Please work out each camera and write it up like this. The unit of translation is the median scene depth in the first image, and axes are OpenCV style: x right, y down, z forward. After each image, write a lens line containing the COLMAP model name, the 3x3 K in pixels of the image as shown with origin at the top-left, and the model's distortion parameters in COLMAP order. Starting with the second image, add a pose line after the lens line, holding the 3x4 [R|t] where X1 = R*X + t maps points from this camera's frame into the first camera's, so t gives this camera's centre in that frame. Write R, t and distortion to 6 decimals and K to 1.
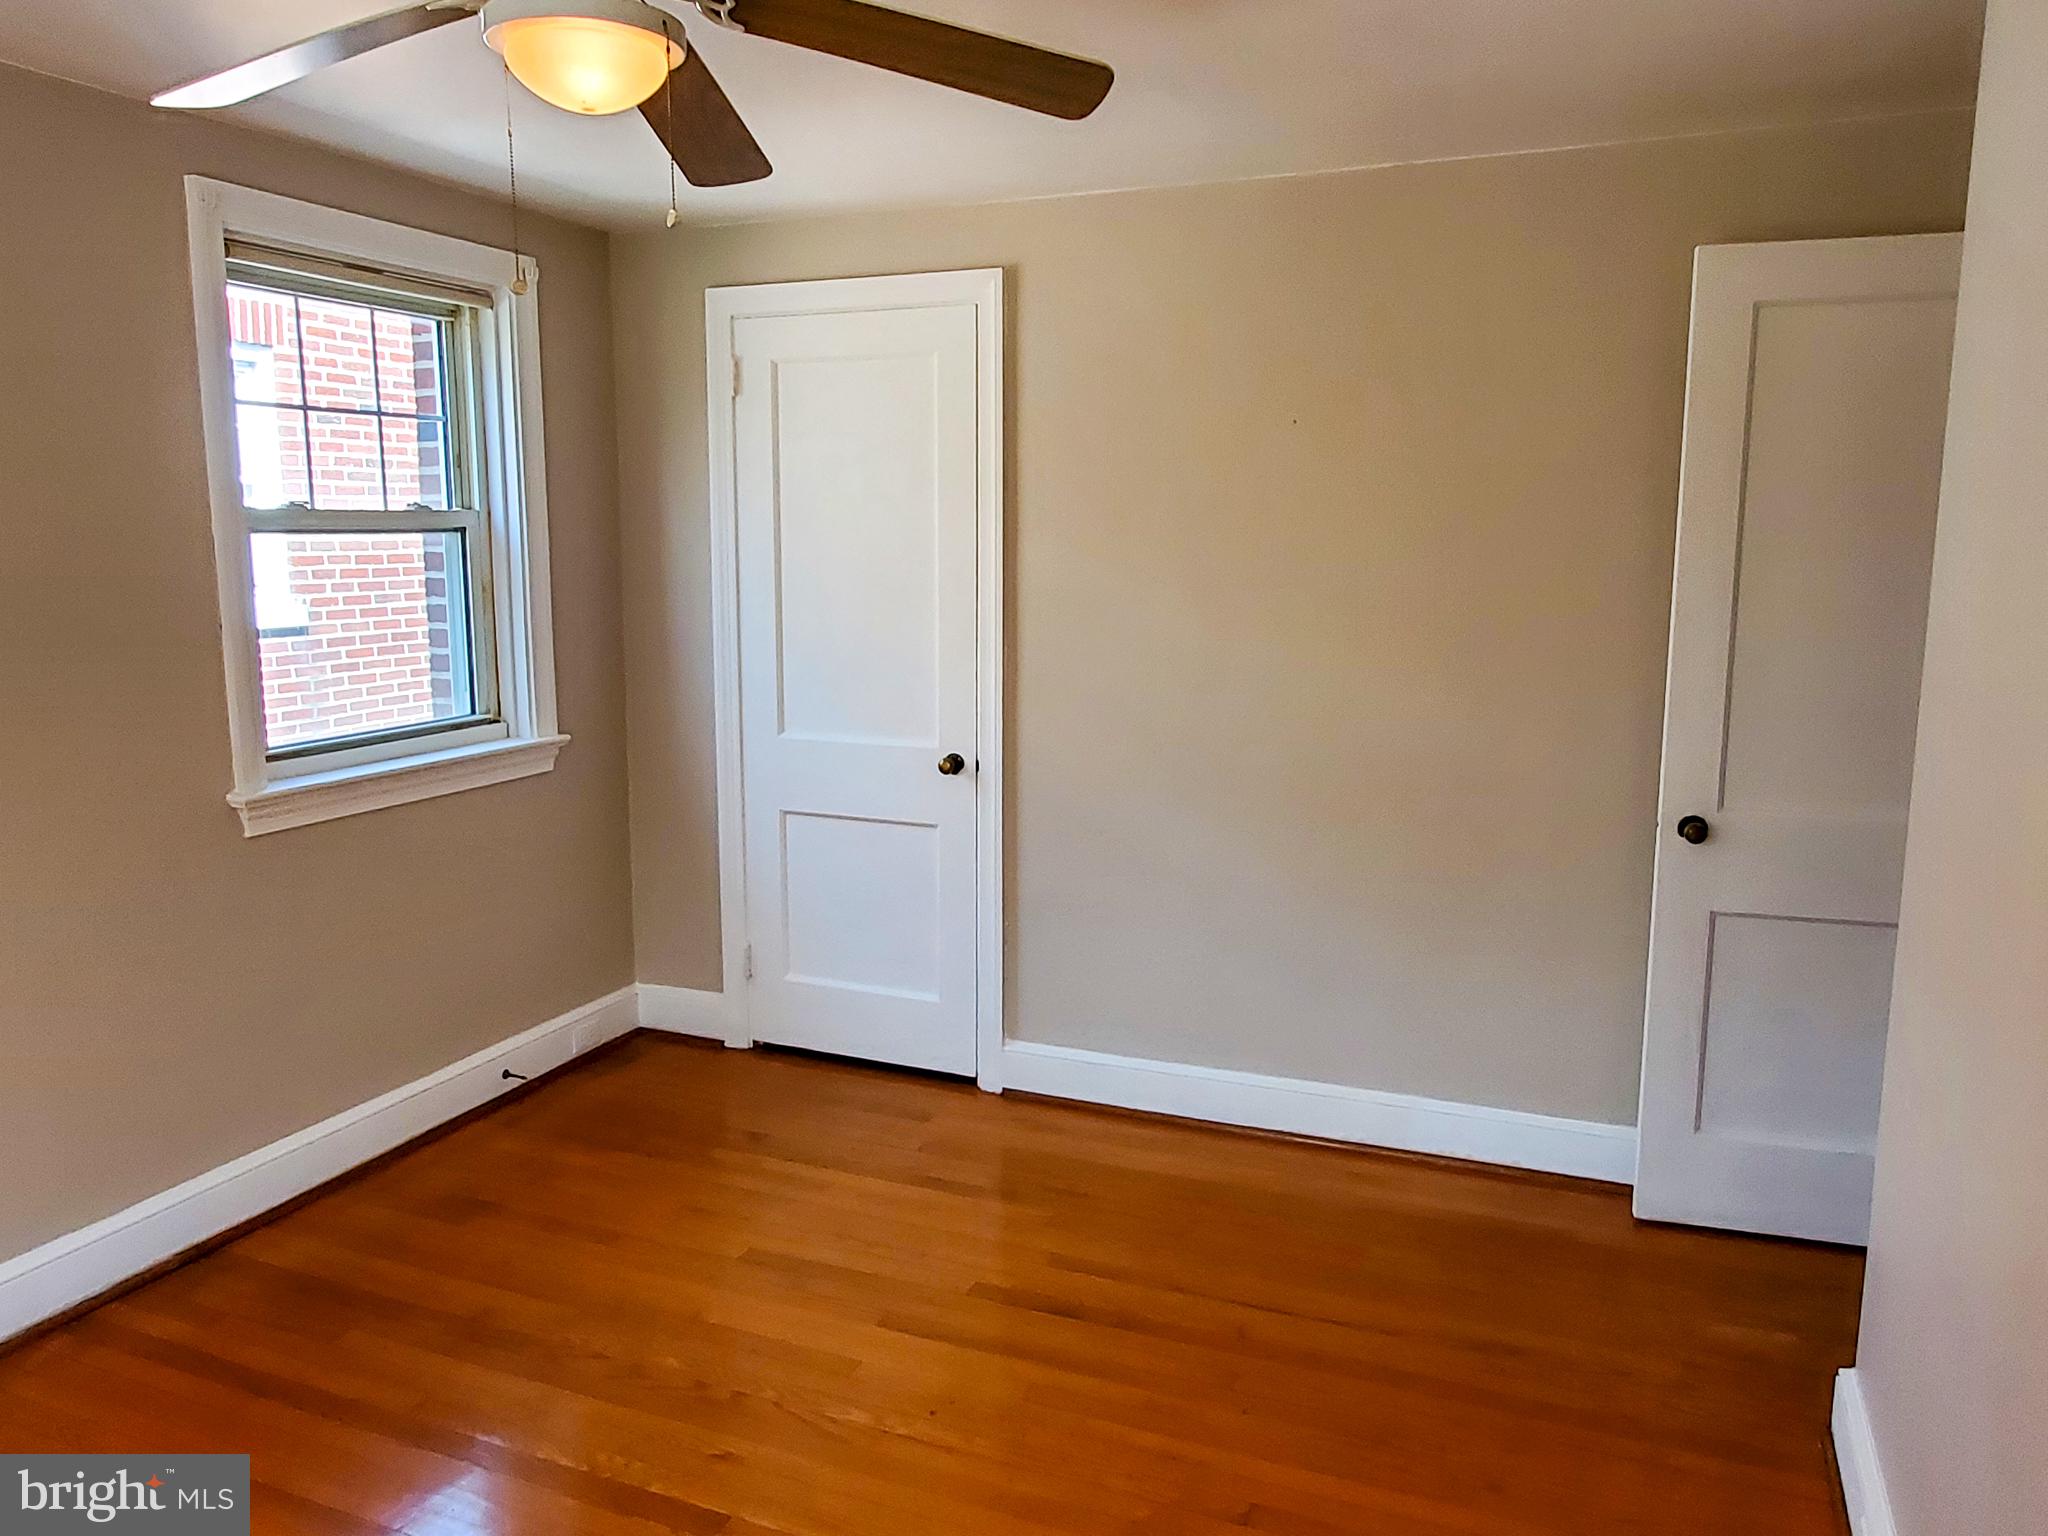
lens RADIAL K [[1476.0, 0, 1023.3], [0, 1476.0, 763.9], [0, 0, 1]] dist [0.004200, 0.000160]
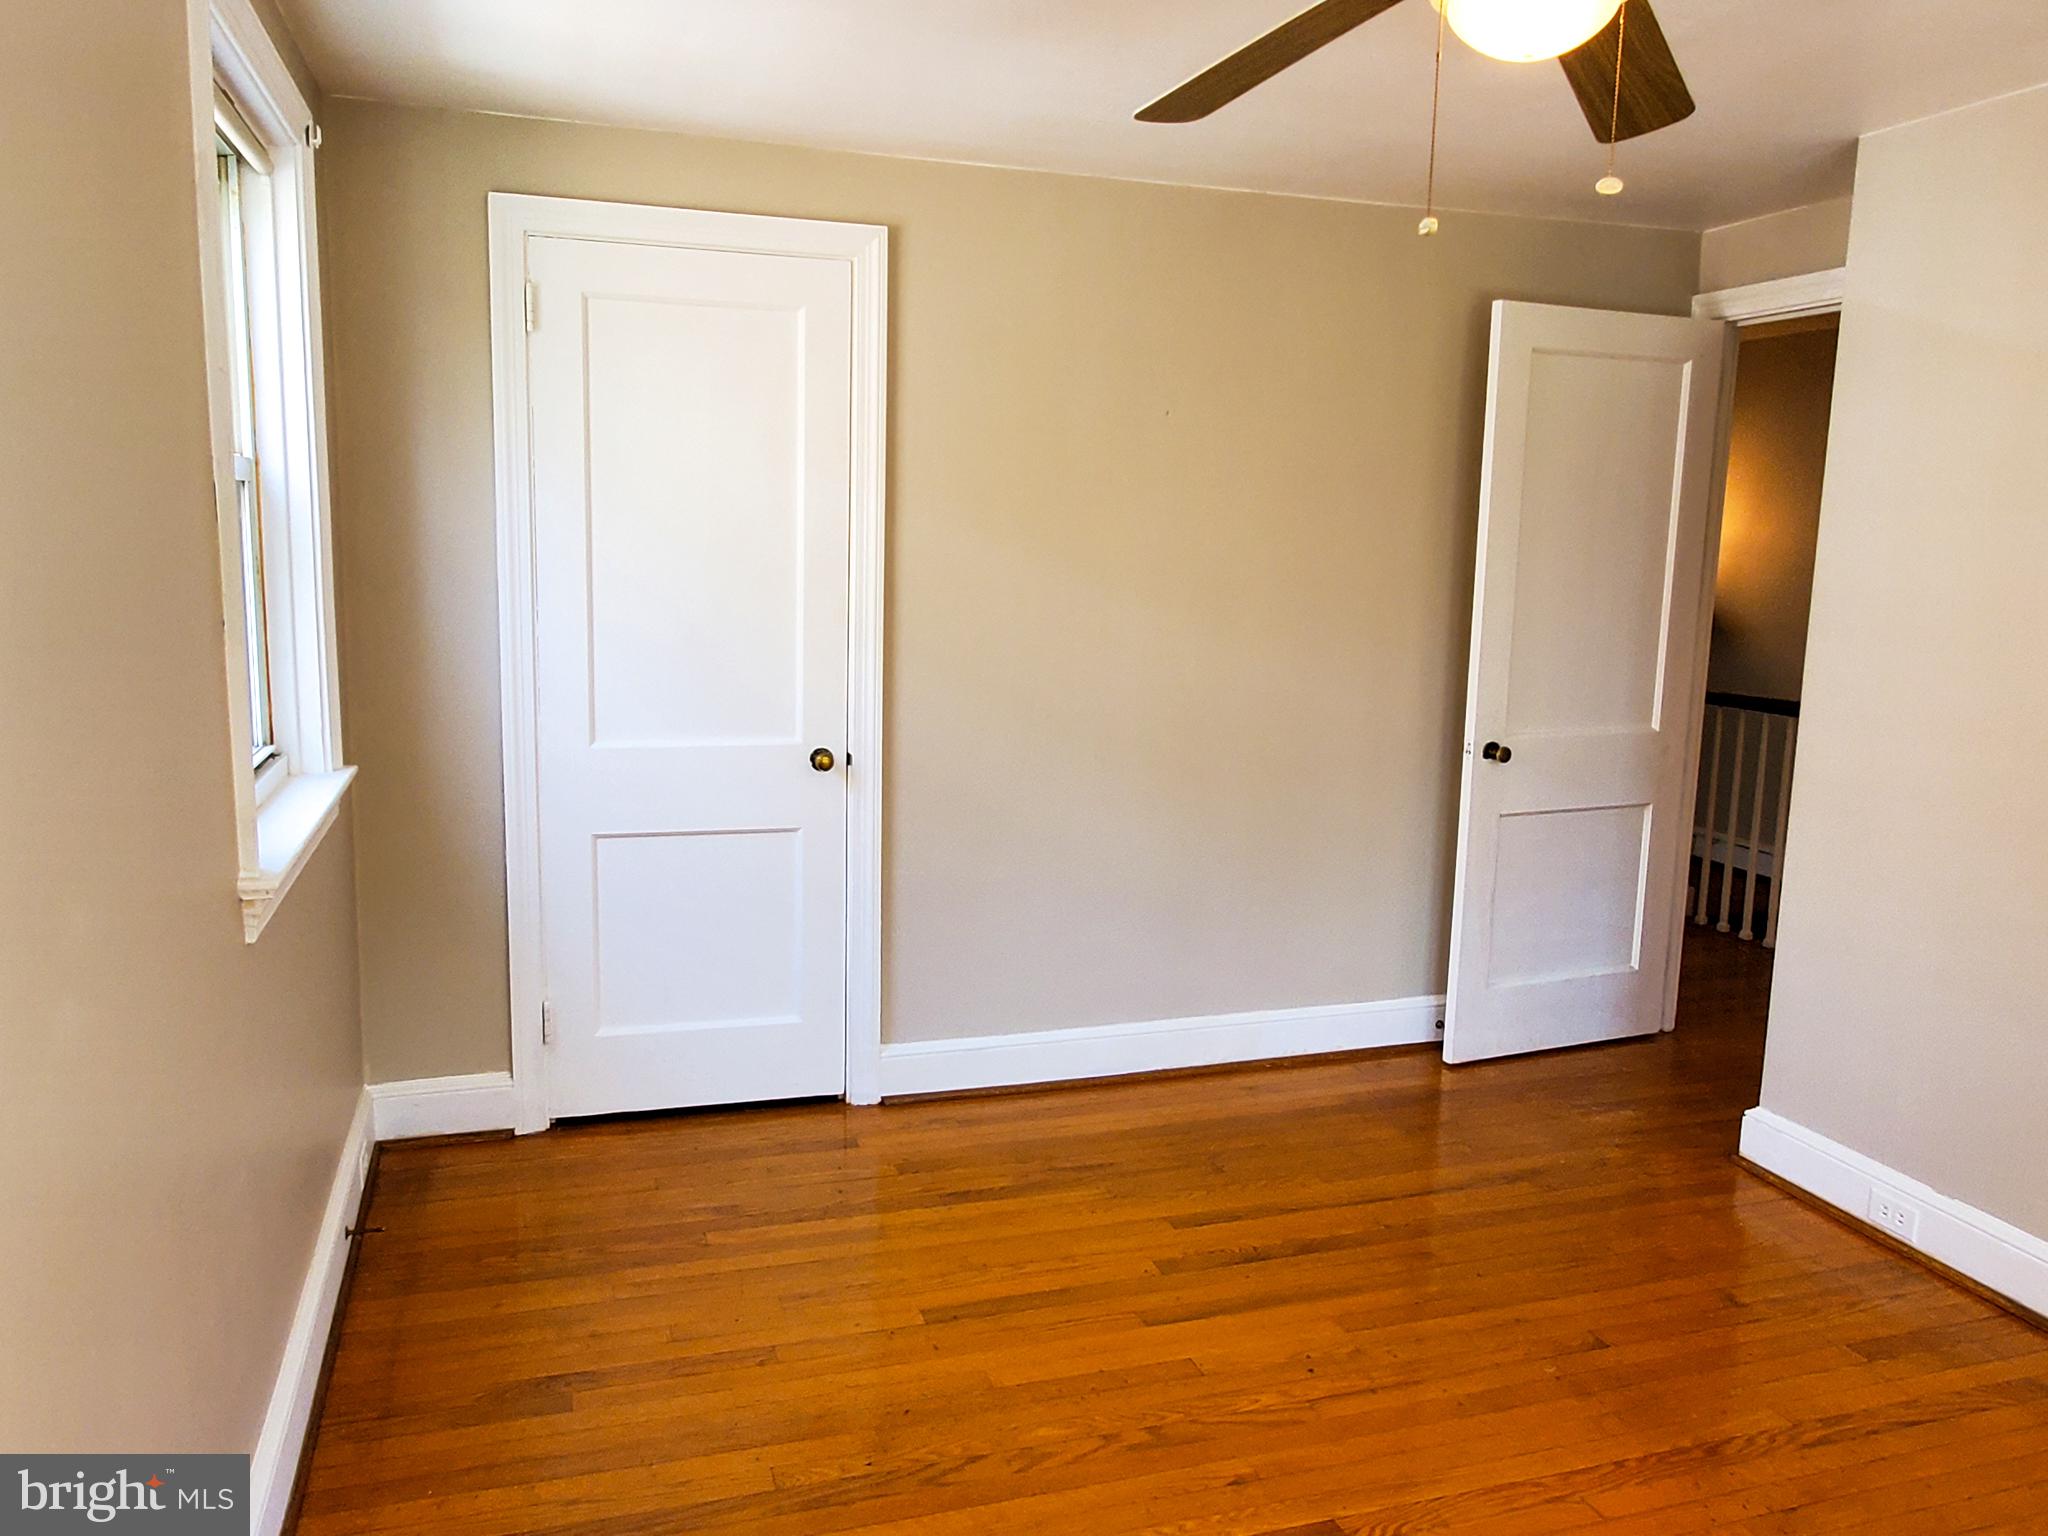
lens RADIAL K [[1457.4, 0, 1021.8], [0, 1457.4, 765.5], [0, 0, 1]] dist [-0.017777, 0.003839]
pose [[0.765463, -0.086507, 0.637638, -0.570060], [0.080983, 0.995994, 0.037907, -0.021843], [-0.638363, 0.022622, 0.769403, 0.241412]]
